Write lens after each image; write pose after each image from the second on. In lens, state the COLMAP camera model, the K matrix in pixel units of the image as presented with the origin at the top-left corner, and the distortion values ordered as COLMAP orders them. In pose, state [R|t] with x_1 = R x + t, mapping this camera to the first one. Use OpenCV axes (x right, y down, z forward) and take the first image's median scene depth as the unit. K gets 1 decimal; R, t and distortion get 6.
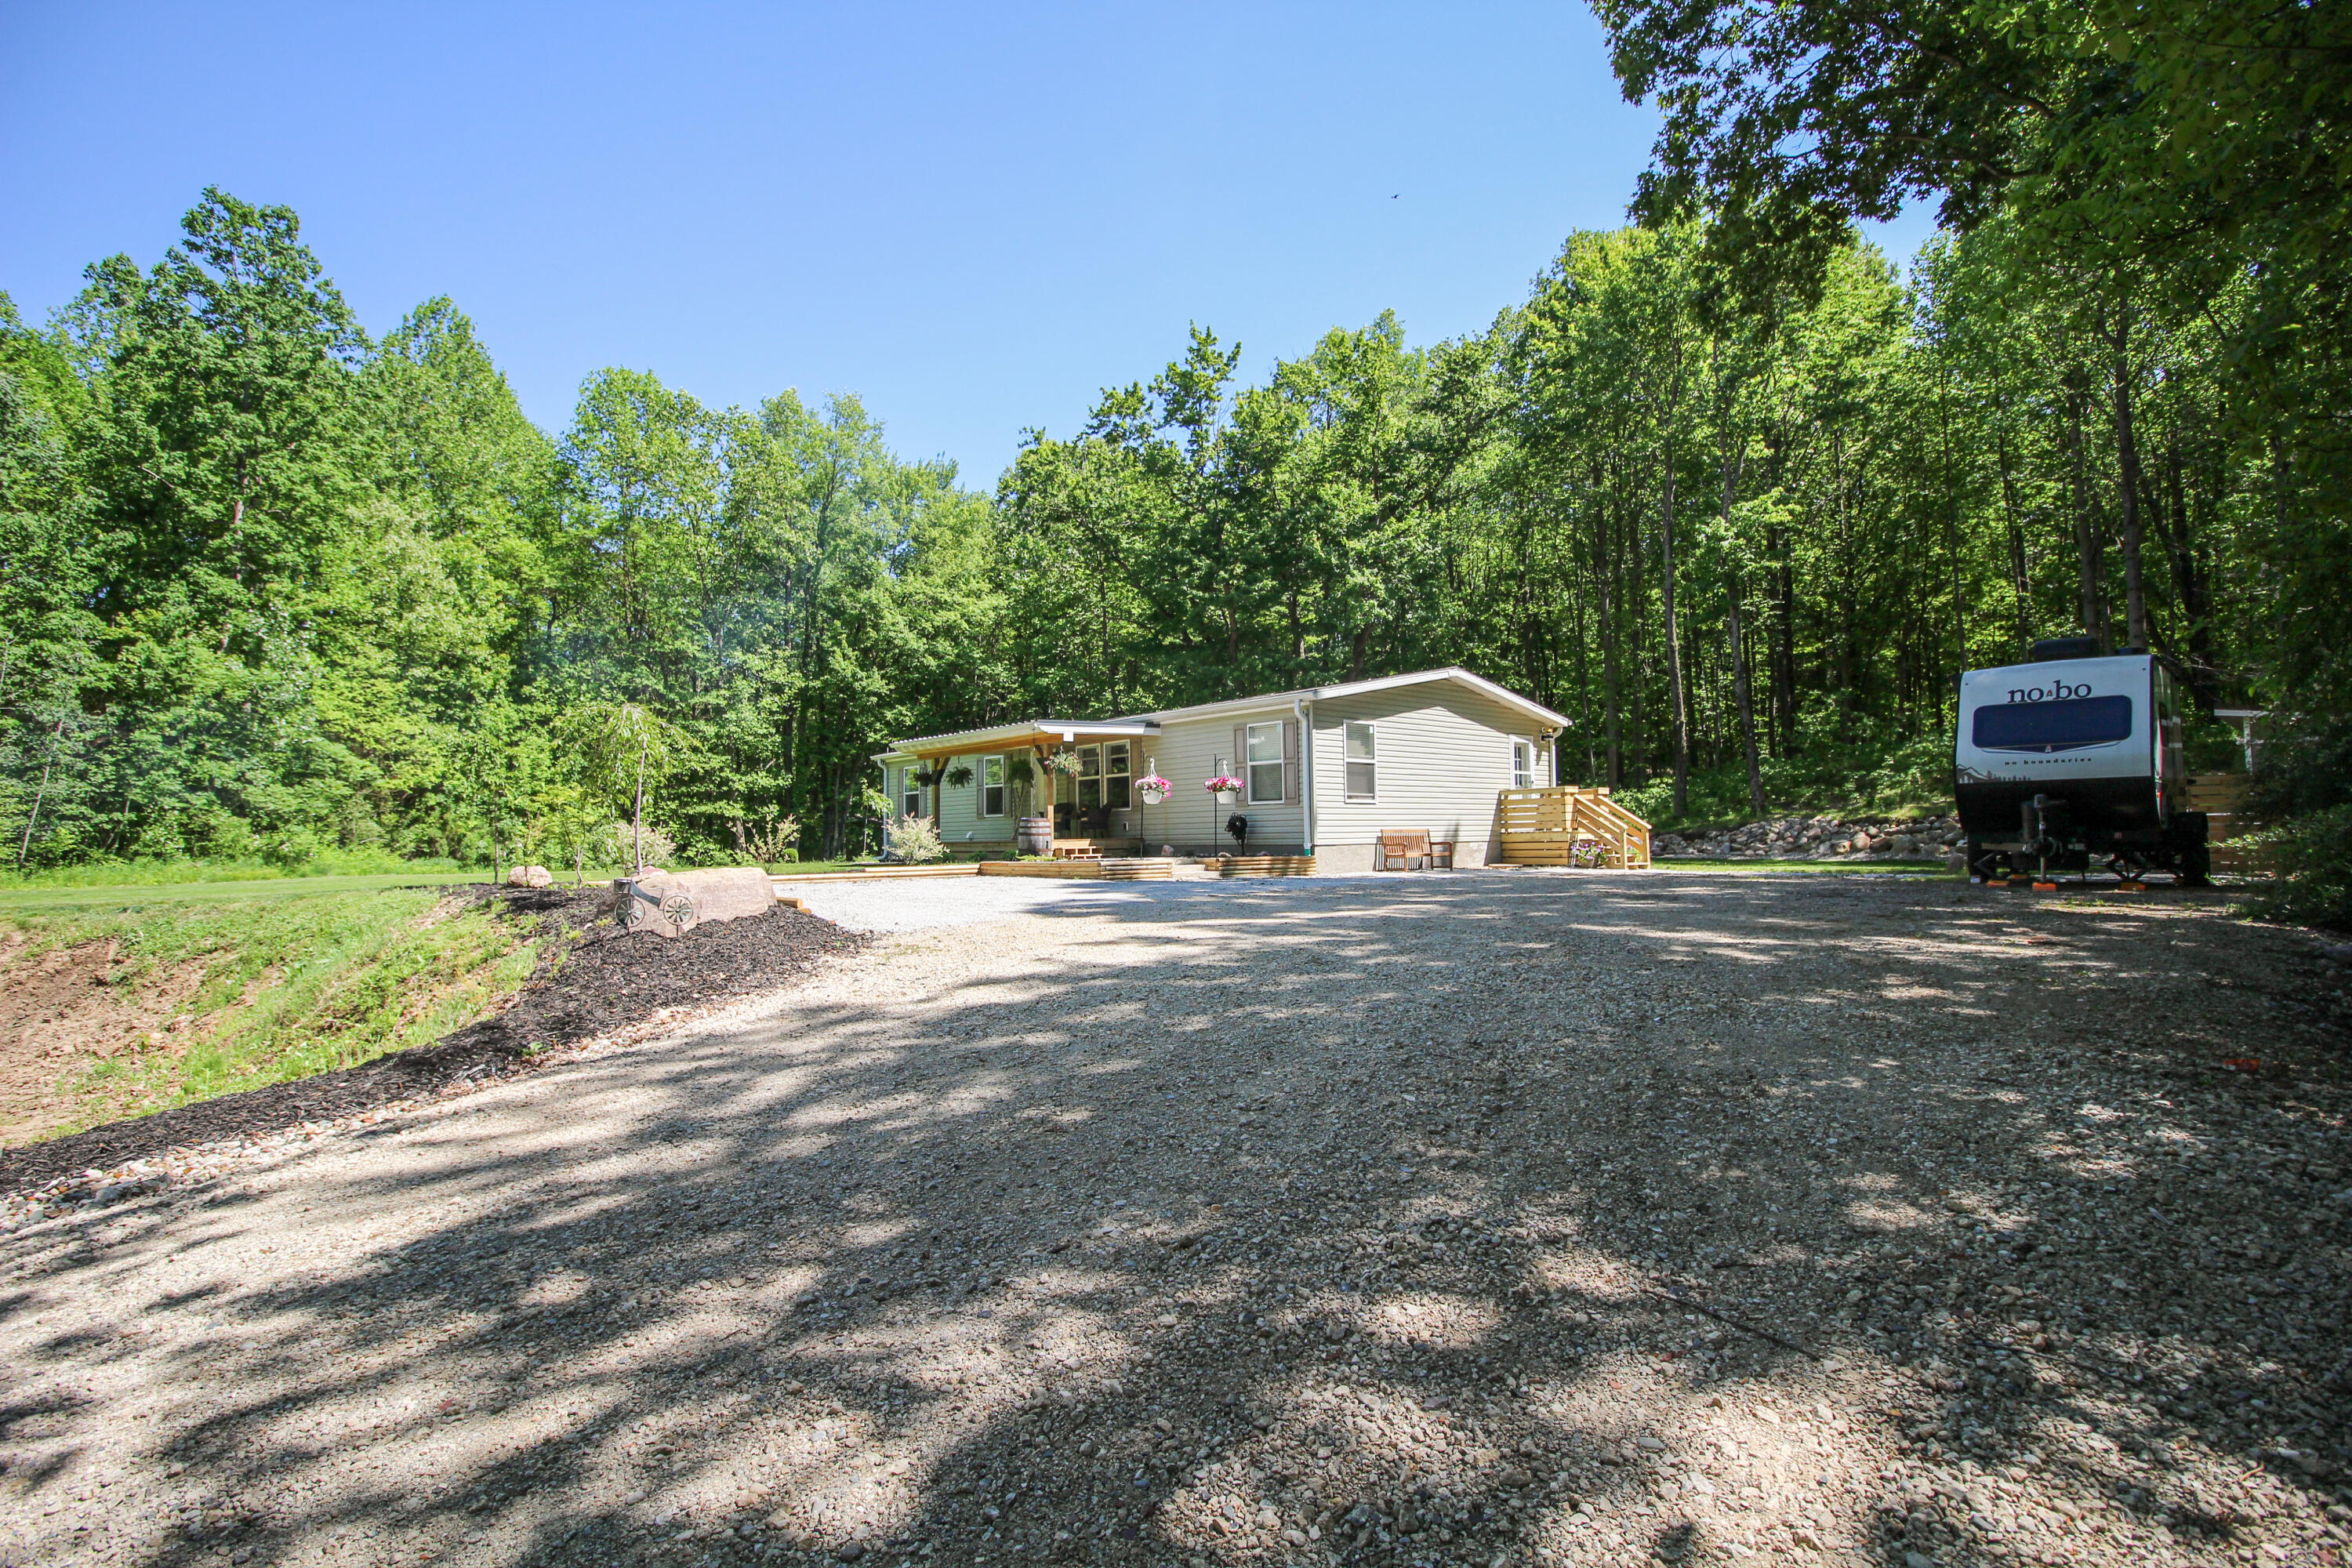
lens RADIAL K [[1089.8, 0, 1177.2], [0, 1089.8, 776.2], [0, 0, 1]] dist [0.001060, -0.013297]
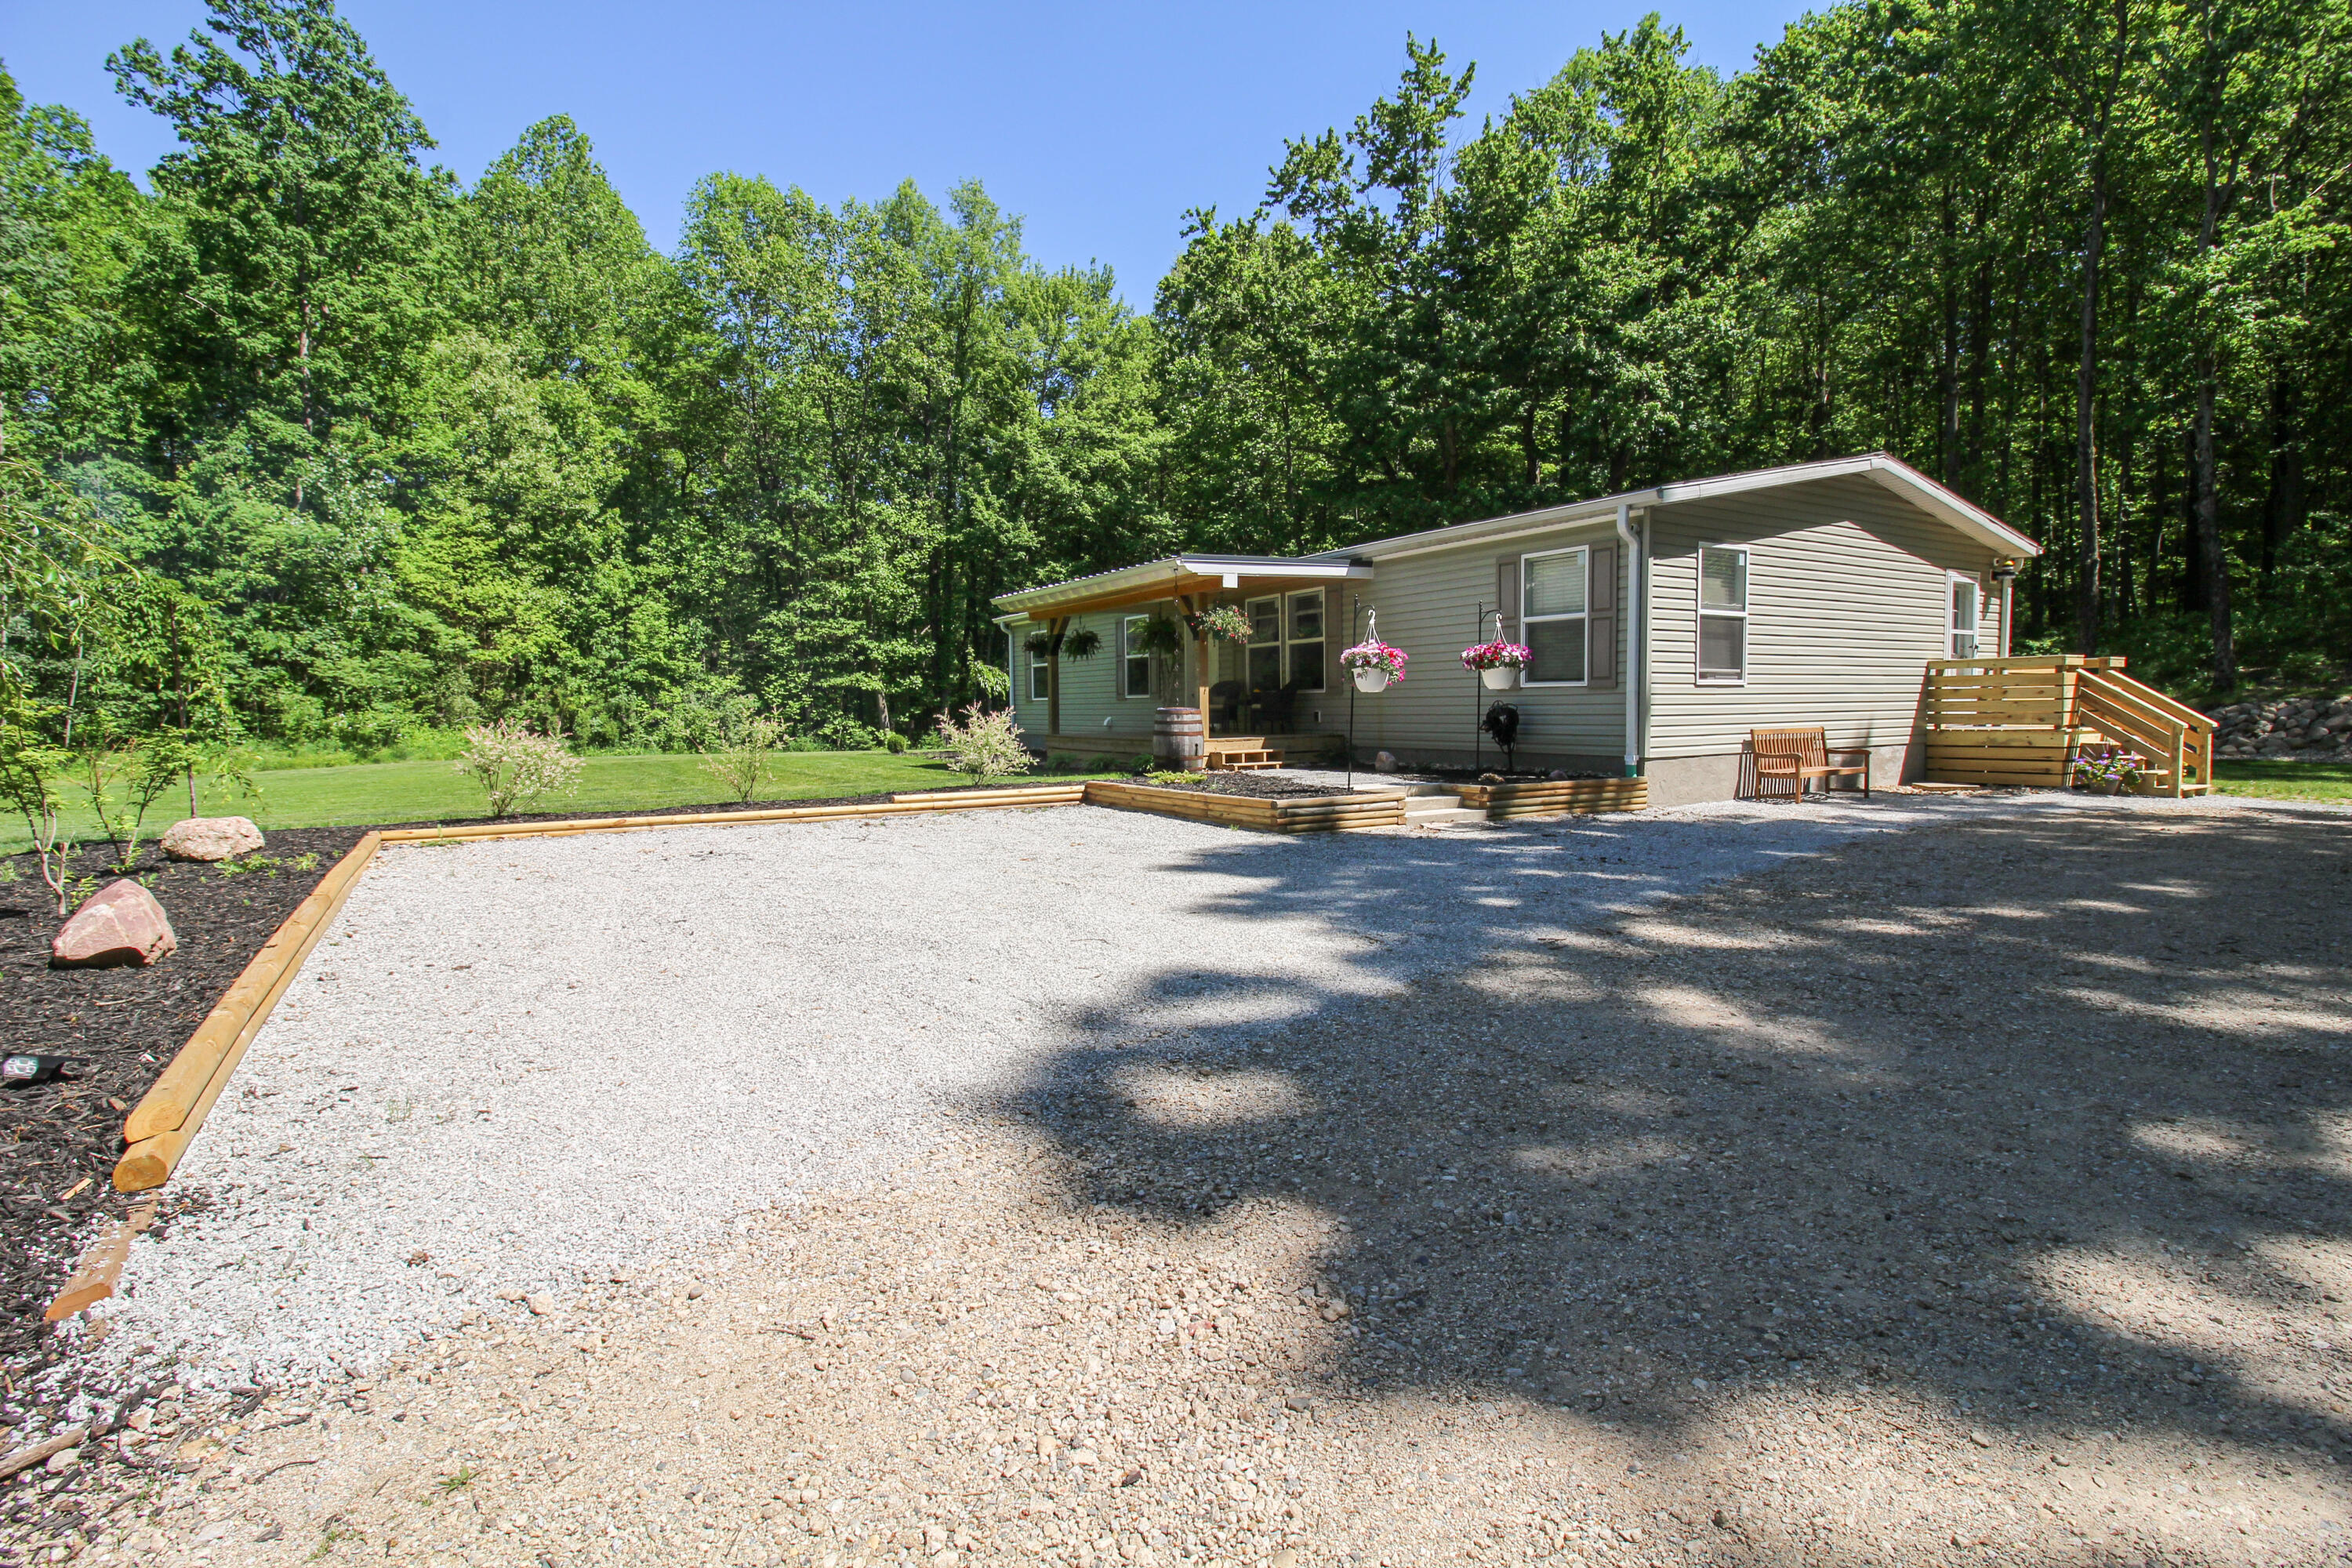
lens RADIAL K [[1106.6, 0, 1171.5], [0, 1106.6, 763.4], [0, 0, 1]] dist [0.003695, -0.011842]
pose [[0.985374, 0.012643, -0.169934, -0.010742], [0.006065, 0.994010, 0.109124, -0.000324], [0.170295, -0.108559, 0.979395, 0.170576]]
